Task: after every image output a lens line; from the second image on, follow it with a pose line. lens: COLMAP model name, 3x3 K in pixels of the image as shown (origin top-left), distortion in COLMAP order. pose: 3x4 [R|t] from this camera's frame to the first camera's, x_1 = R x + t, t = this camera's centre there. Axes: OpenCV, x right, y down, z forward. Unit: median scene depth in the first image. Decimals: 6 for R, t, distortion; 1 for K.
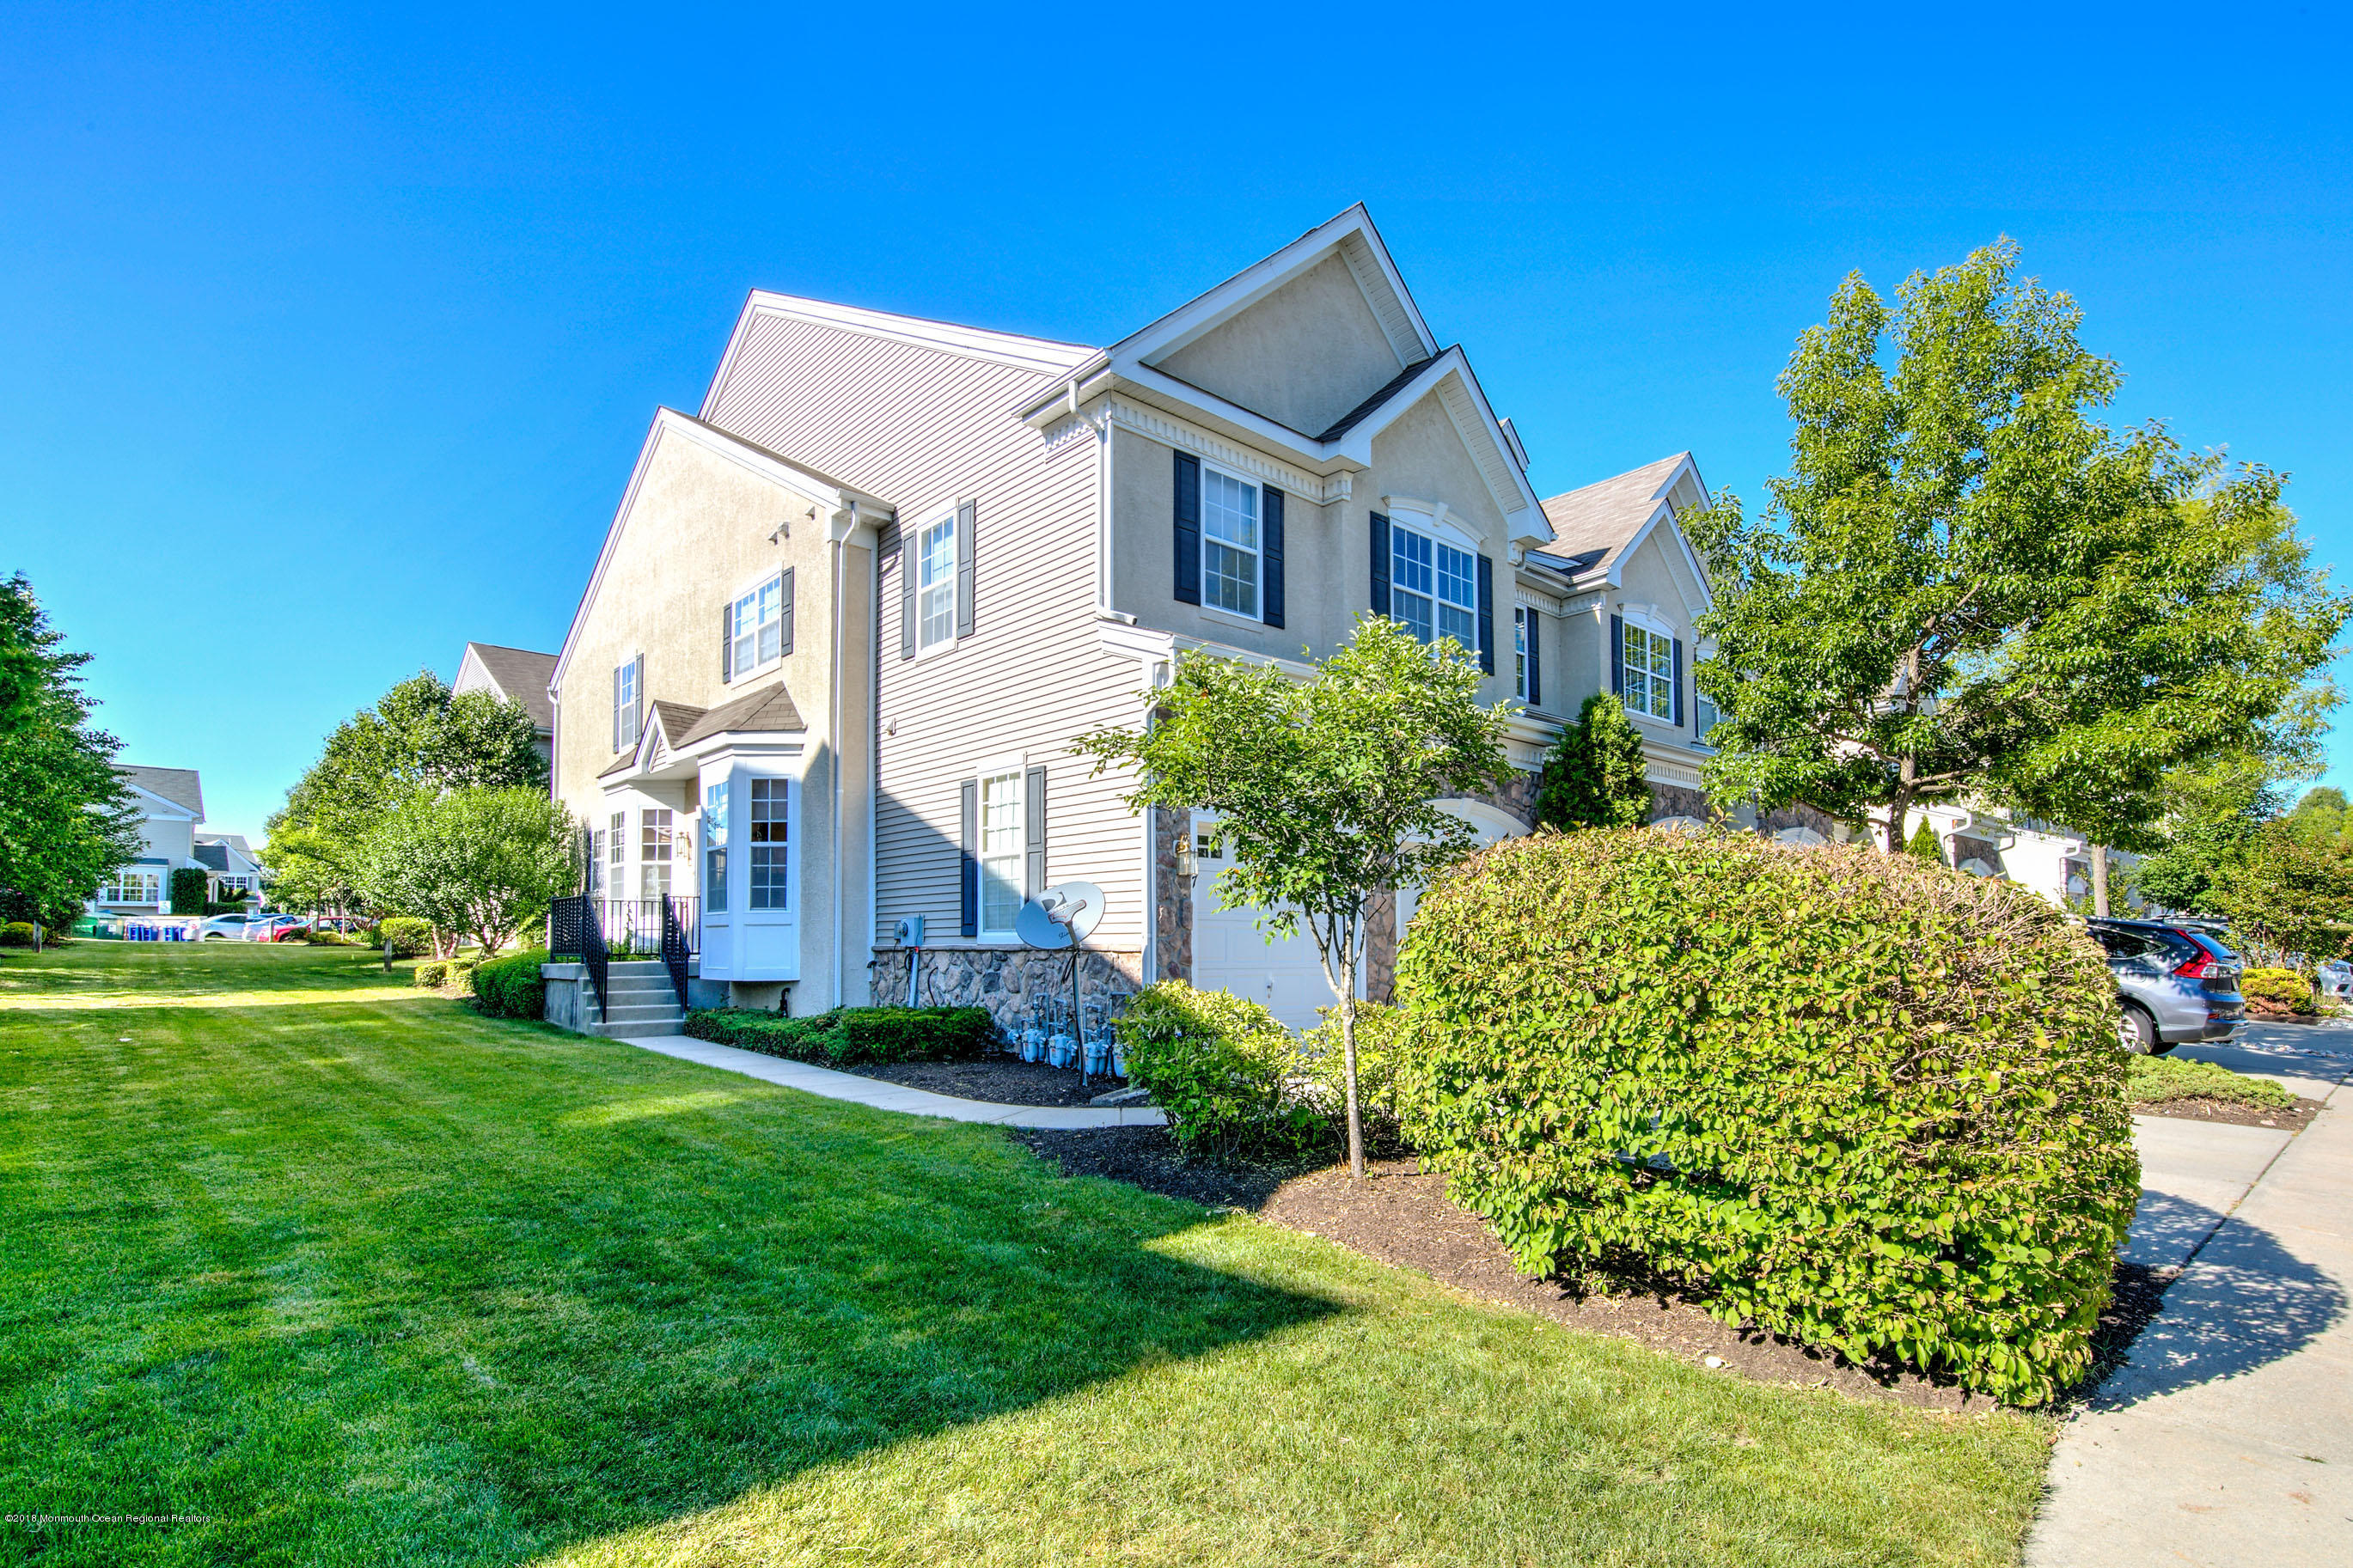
lens RADIAL K [[1139.3, 0, 1186.5], [0, 1139.3, 776.0], [0, 0, 1]] dist [0.003056, 0.000100]
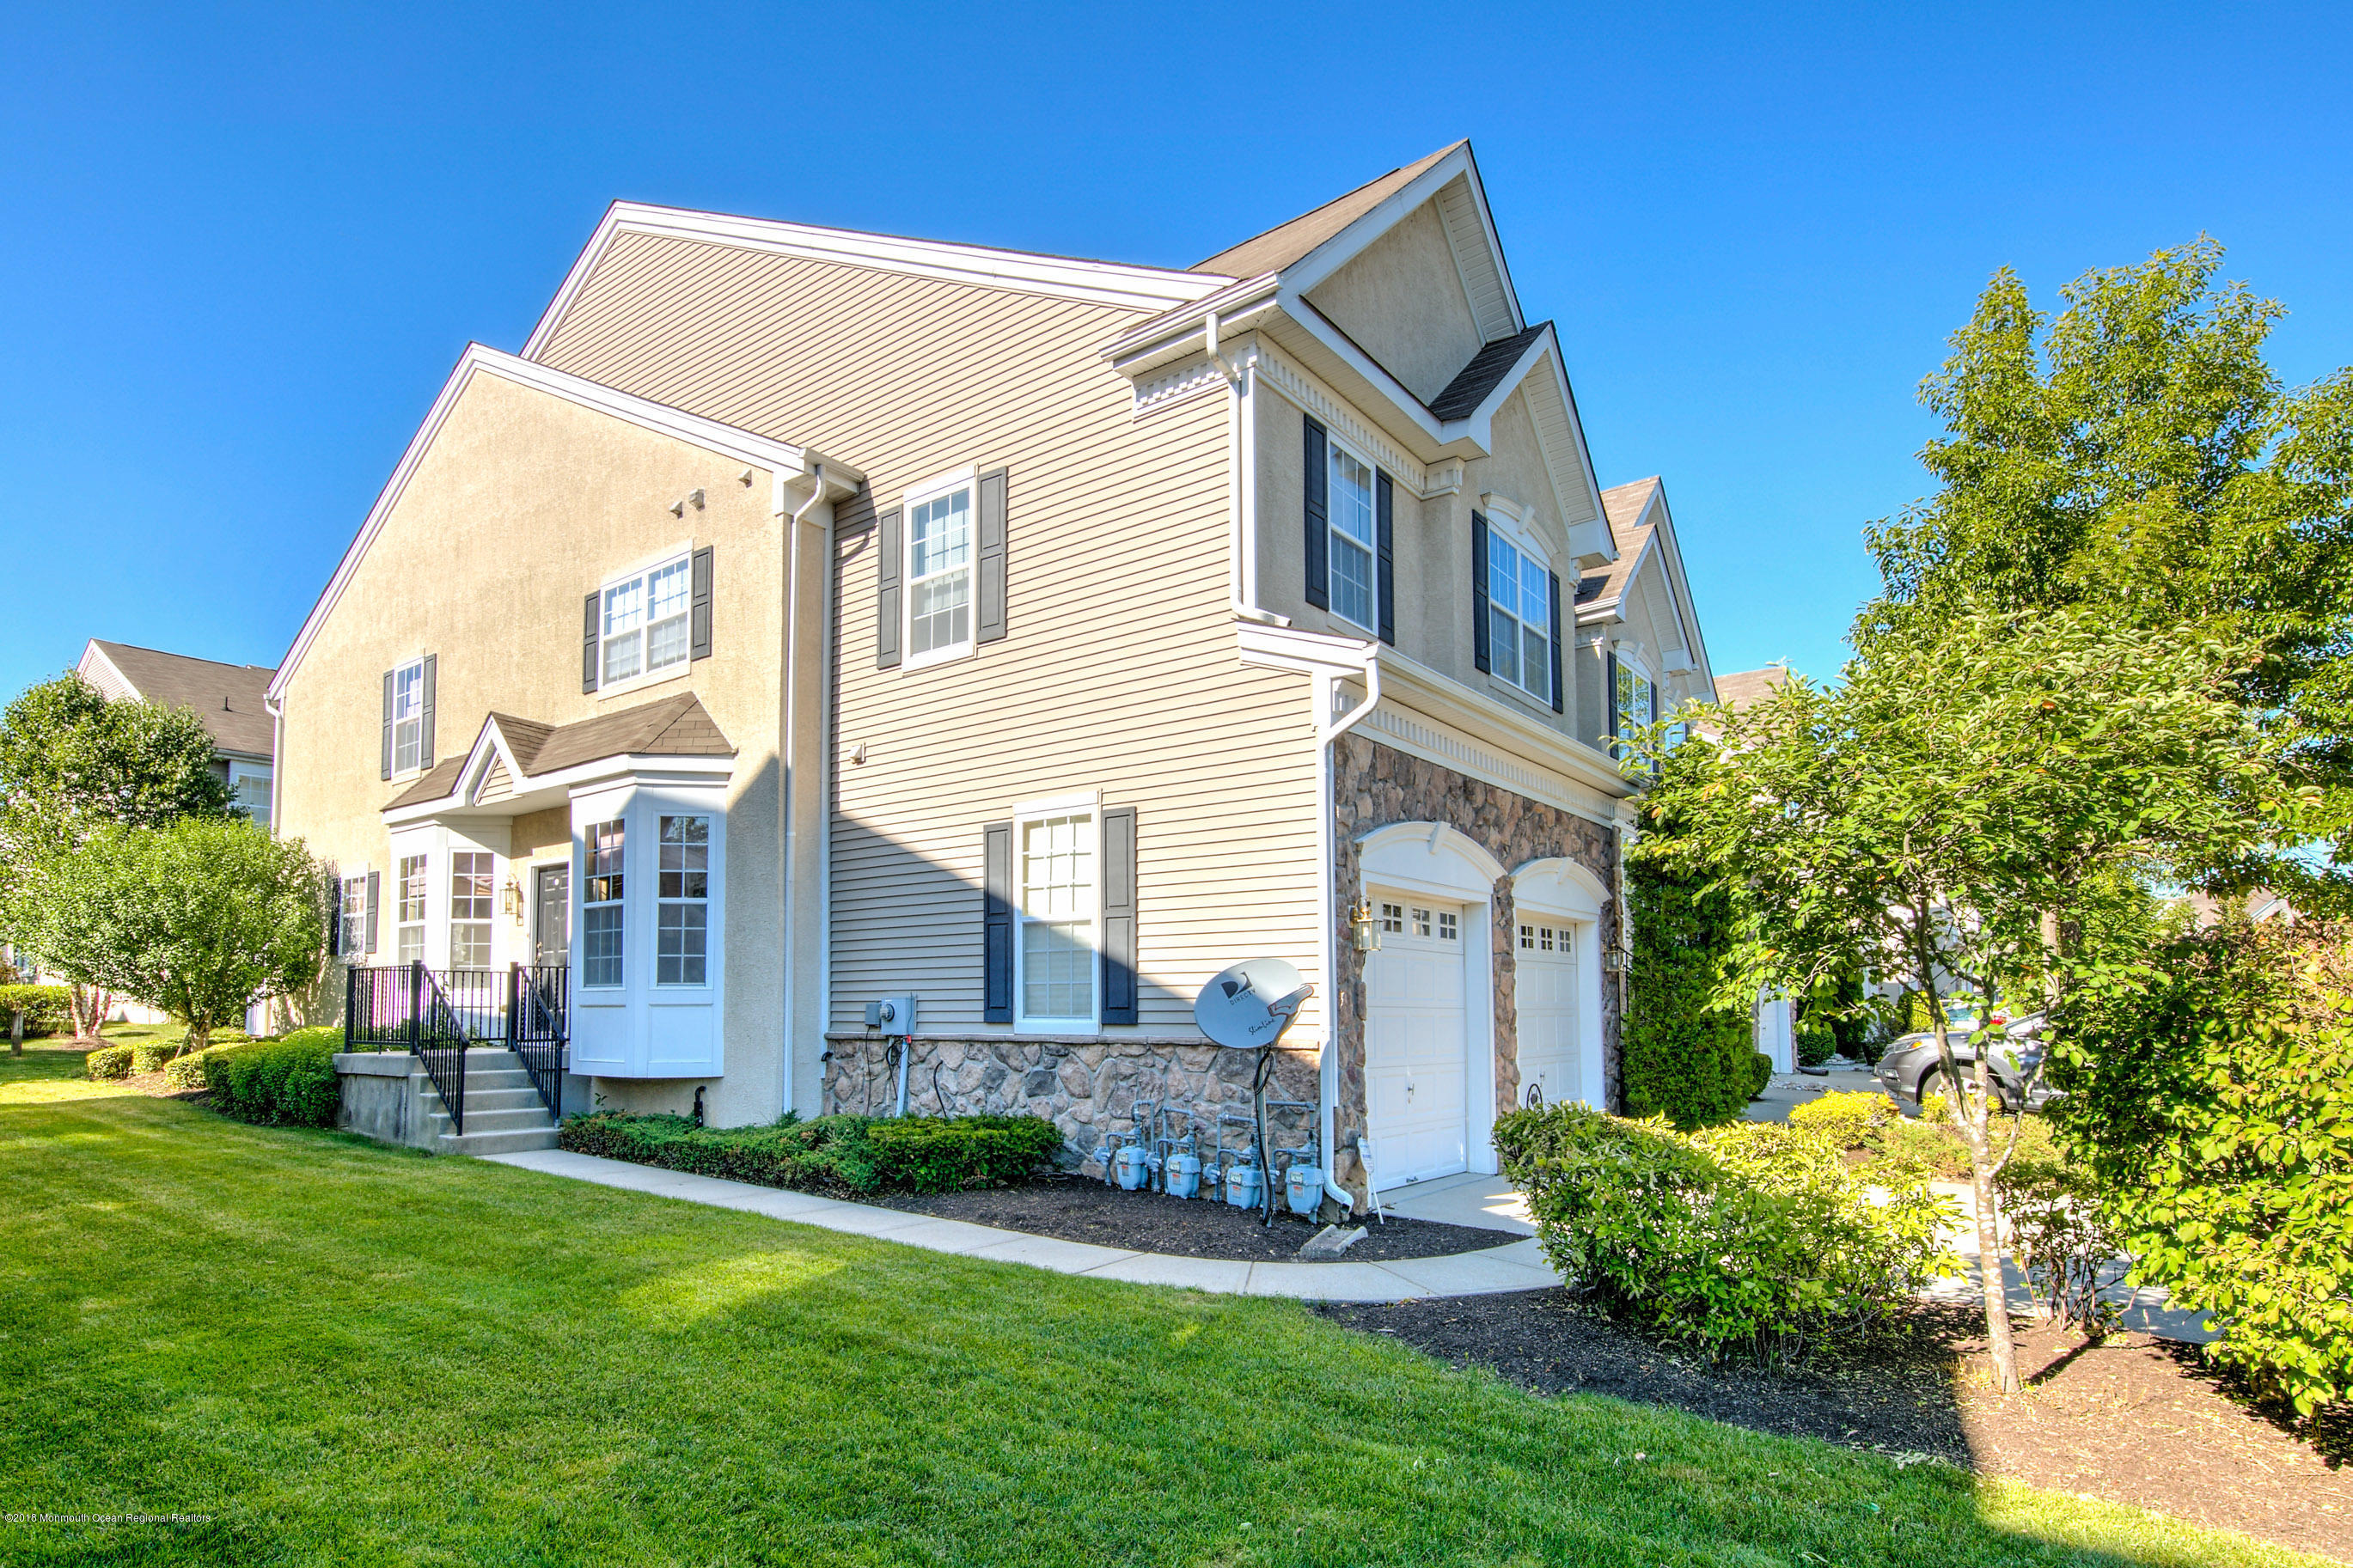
lens RADIAL K [[1261.7, 0, 1081.3], [0, 1261.7, 813.7], [0, 0, 1]] dist [0.006657, 0.001061]
pose [[0.991312, 0.022840, 0.129534, -0.225028], [-0.021439, 0.999696, -0.012196, 0.005923], [-0.129773, 0.009313, 0.991500, 0.121377]]
